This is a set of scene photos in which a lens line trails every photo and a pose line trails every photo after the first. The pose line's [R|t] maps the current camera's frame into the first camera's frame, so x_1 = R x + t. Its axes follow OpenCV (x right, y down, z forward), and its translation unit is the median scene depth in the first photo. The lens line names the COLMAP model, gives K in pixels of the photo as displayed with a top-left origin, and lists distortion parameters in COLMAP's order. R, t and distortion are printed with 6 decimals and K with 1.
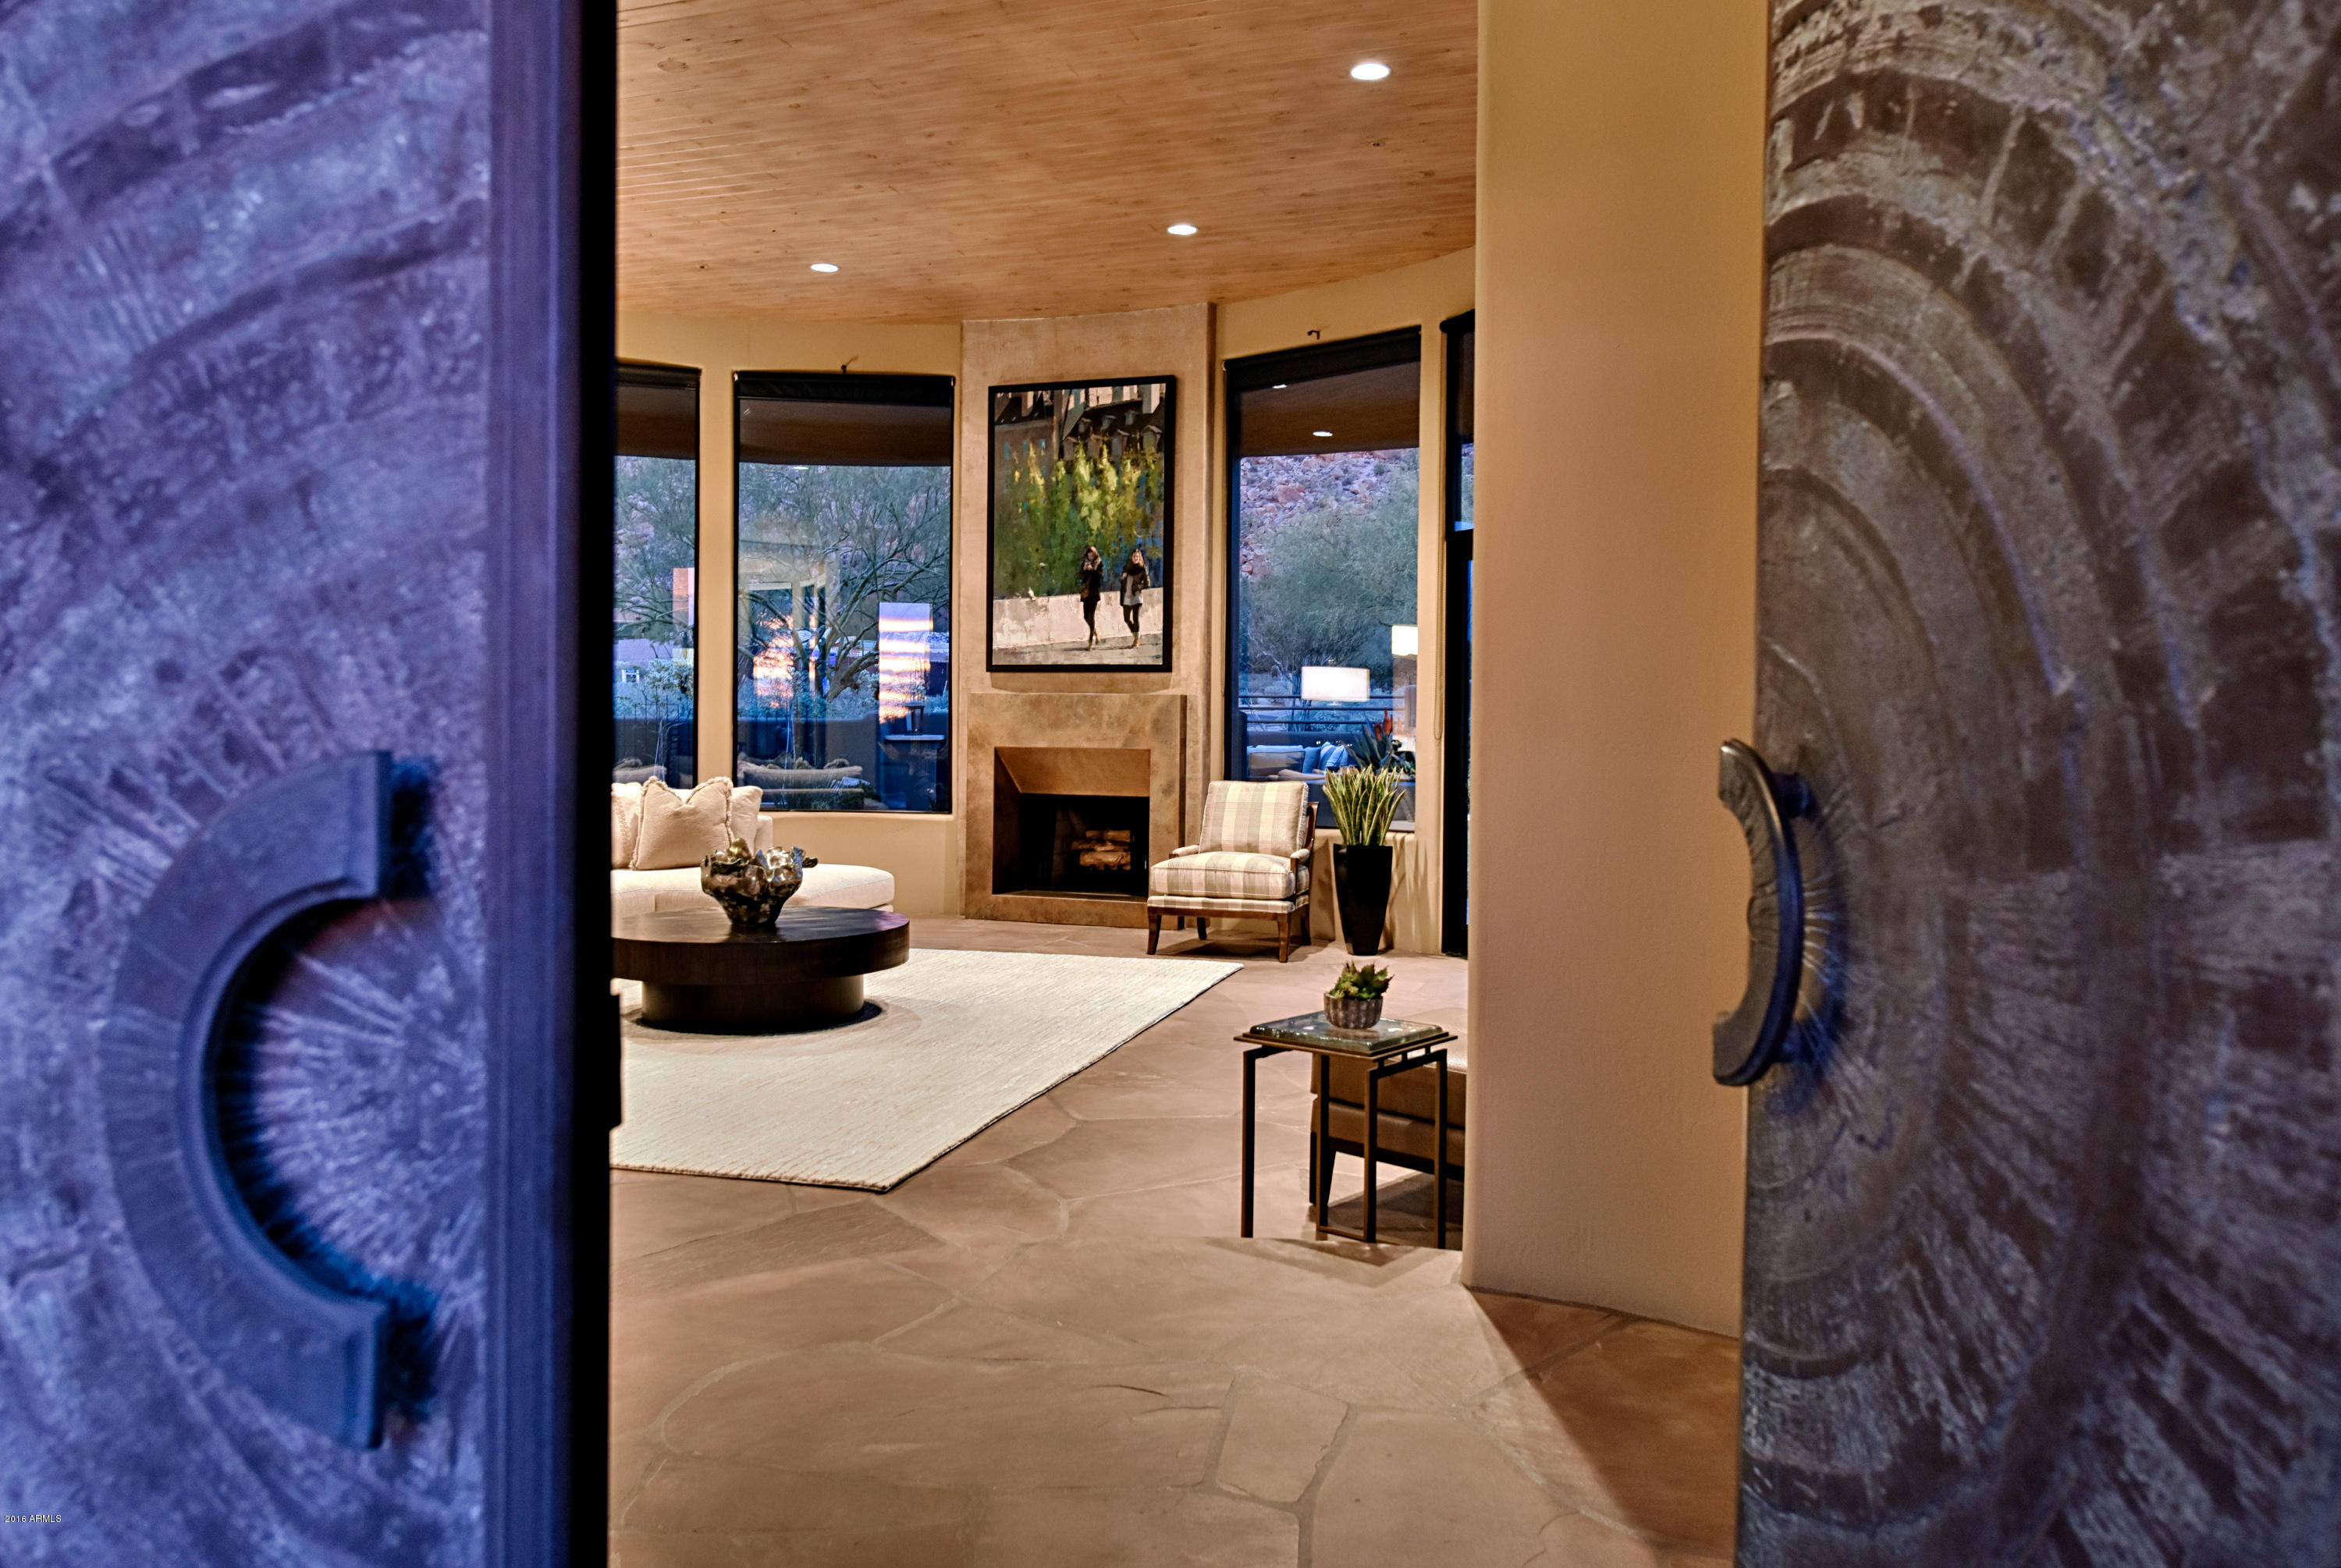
lens RADIAL K [[1618.2, 0, 1106.6], [0, 1618.2, 766.4], [0, 0, 1]] dist [0.010018, -0.000855]
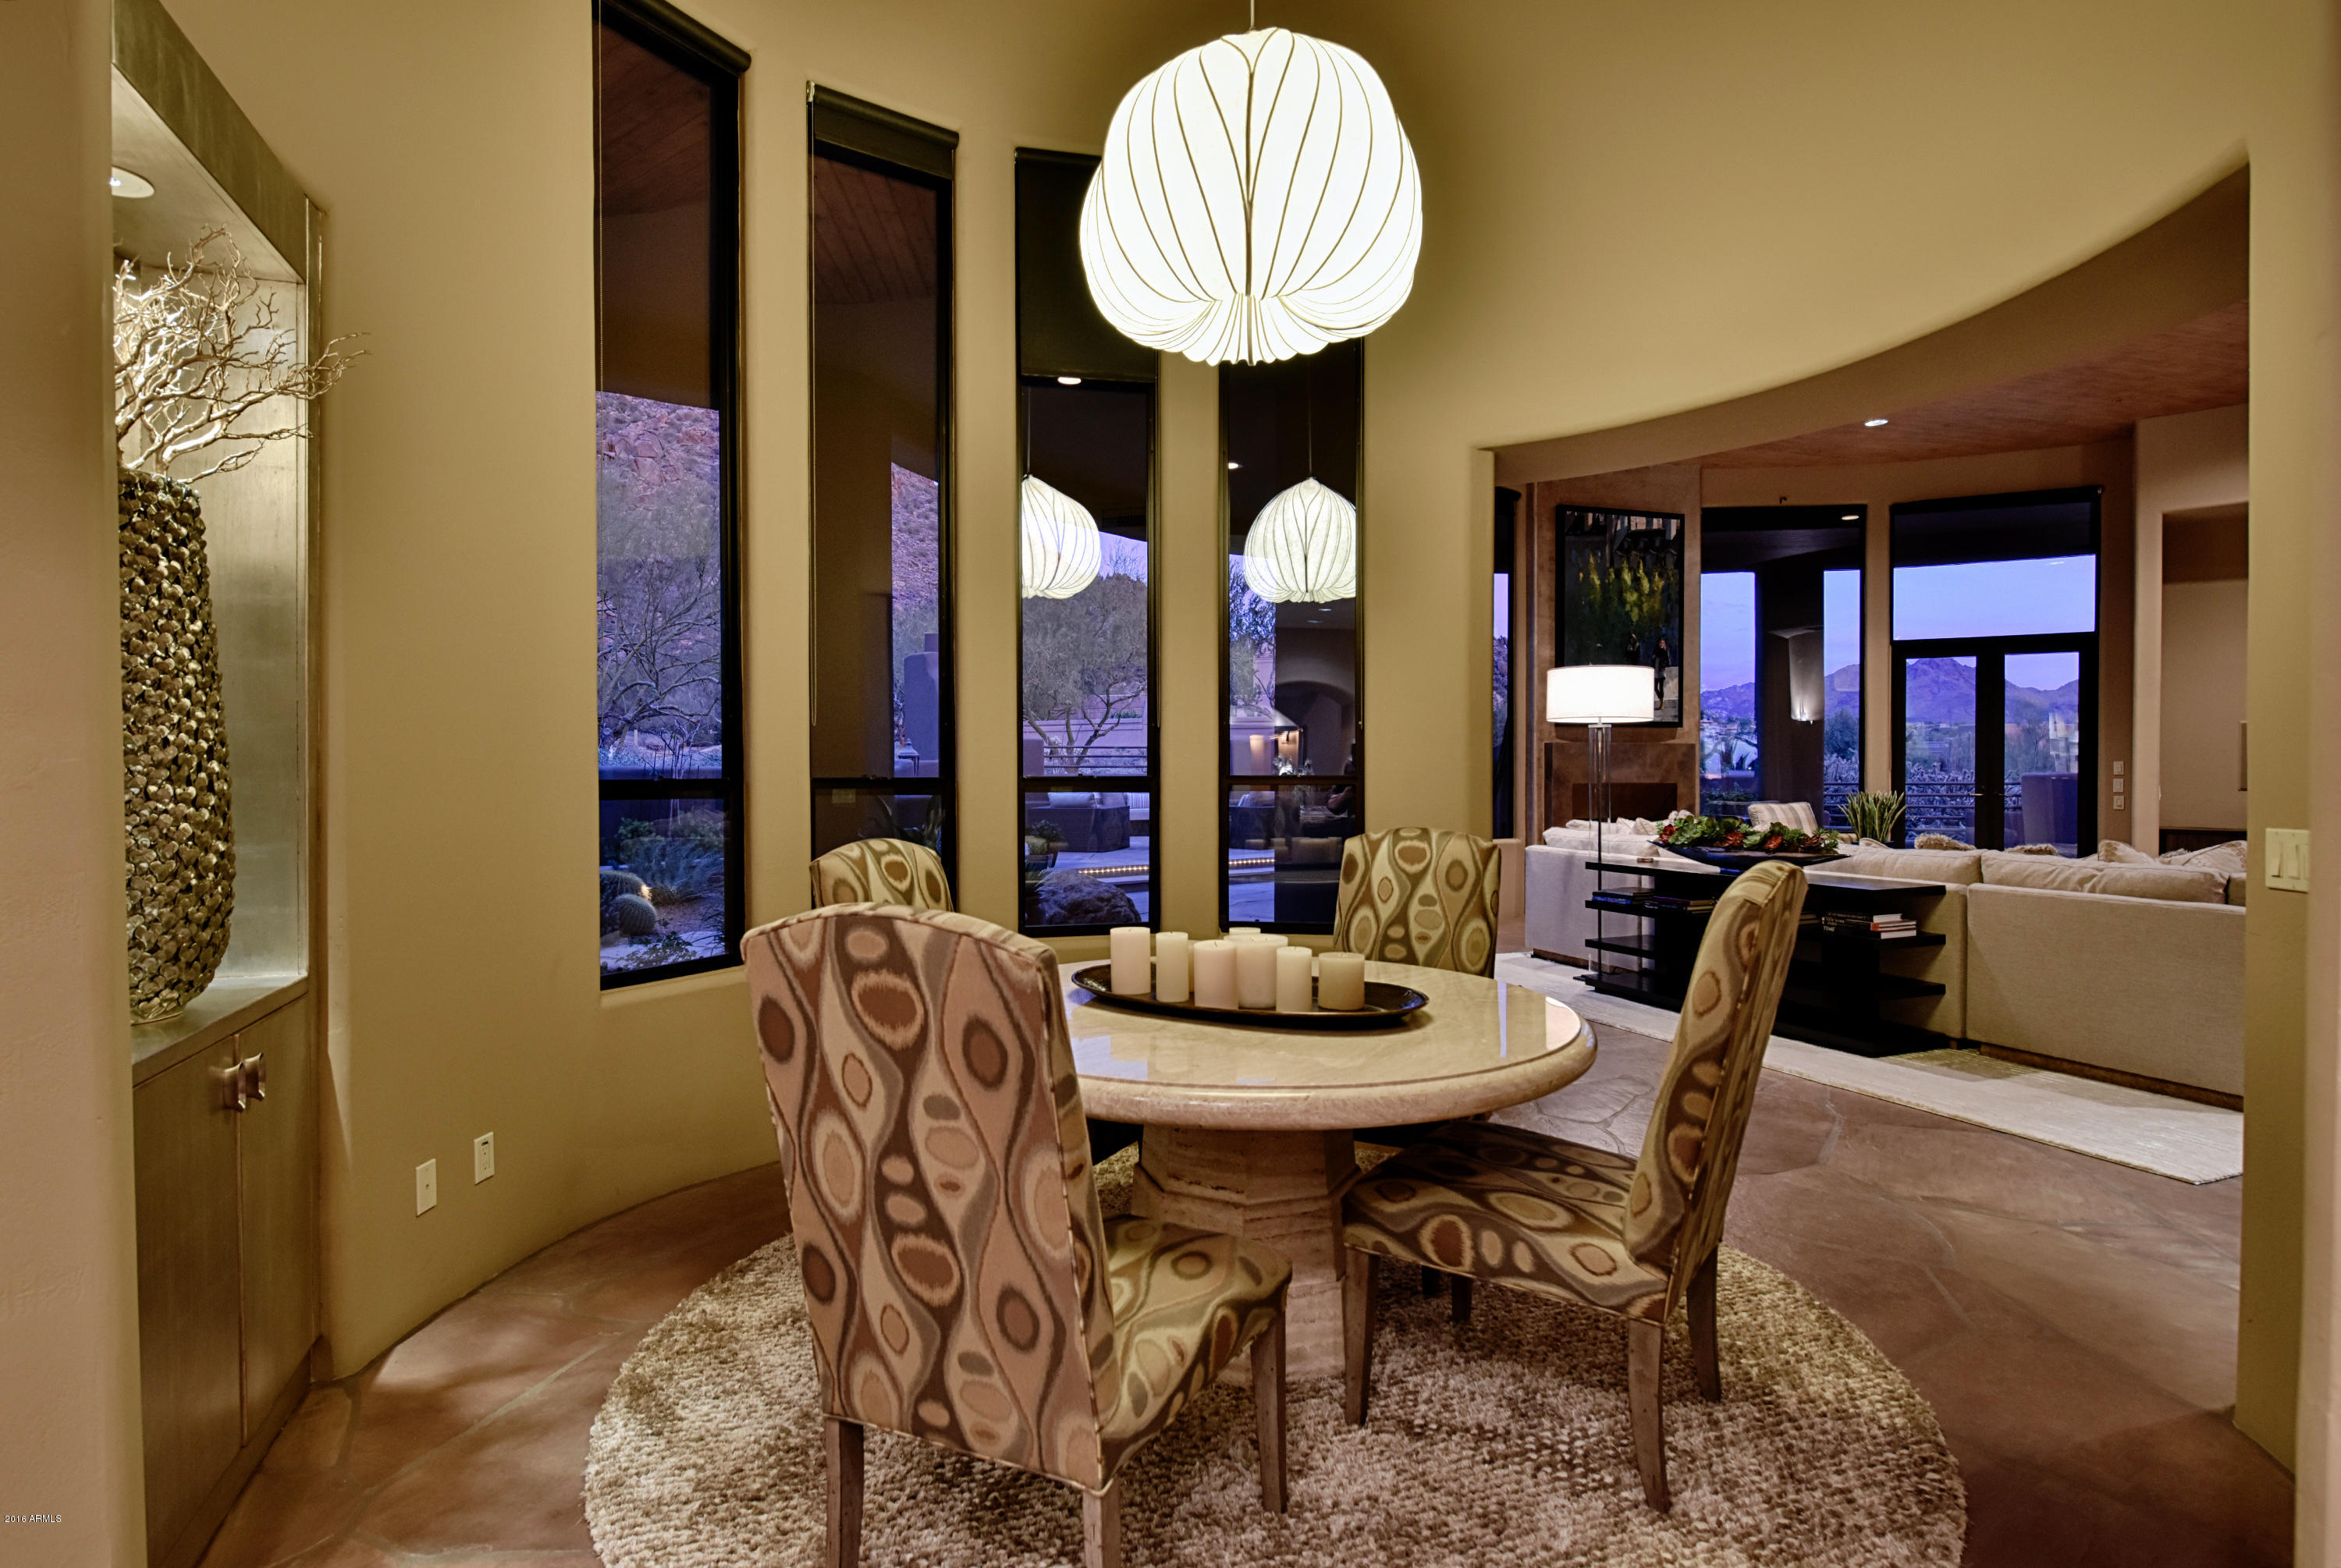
lens RADIAL K [[1236.4, 0, 1171.9], [0, 1236.4, 791.4], [0, 0, 1]] dist [0.001827, -0.001672]
pose [[0.791384, -0.020911, 0.610961, -0.945343], [0.028119, 0.999602, -0.002210, -0.013349], [-0.610672, 0.018928, 0.791657, 0.423607]]
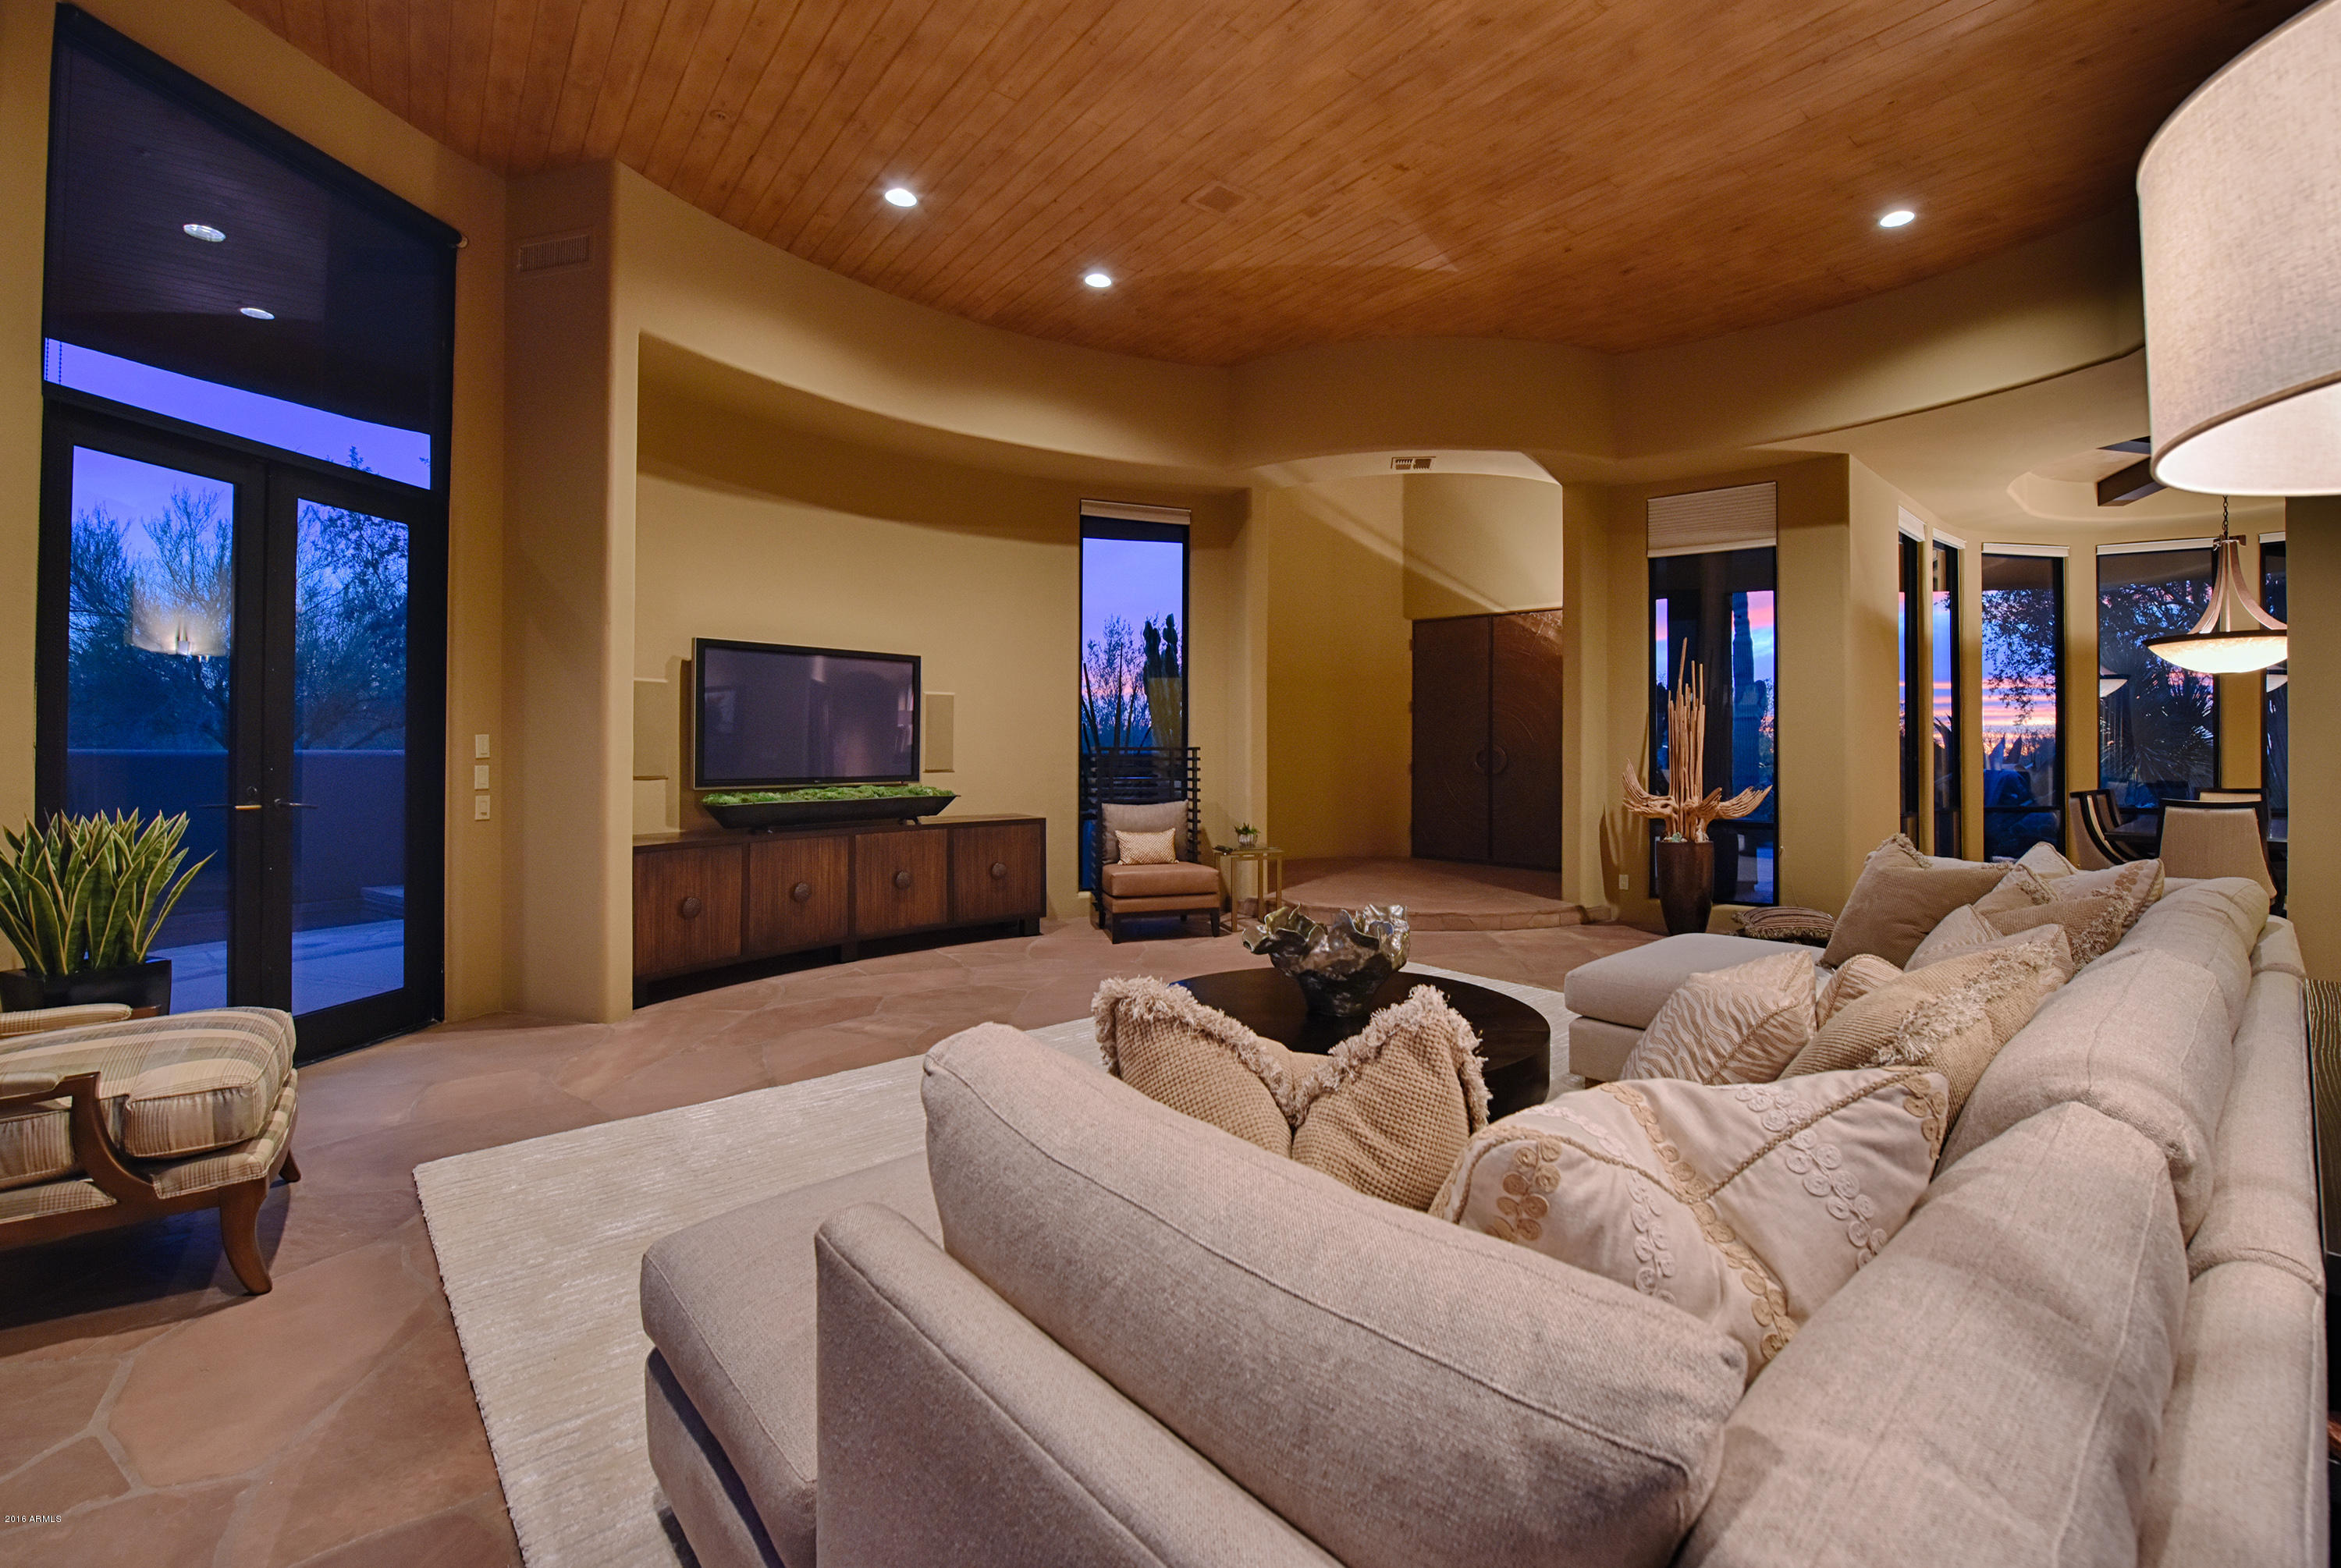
lens RADIAL K [[1018.1, 0, 1216.2], [0, 1018.1, 744.9], [0, 0, 1]] dist [-0.003422, -0.000154]
pose [[-0.849934, -0.012533, 0.526741, -0.275490], [0.003195, 0.999576, 0.028939, -0.025429], [-0.526880, 0.026280, -0.849533, 0.951749]]
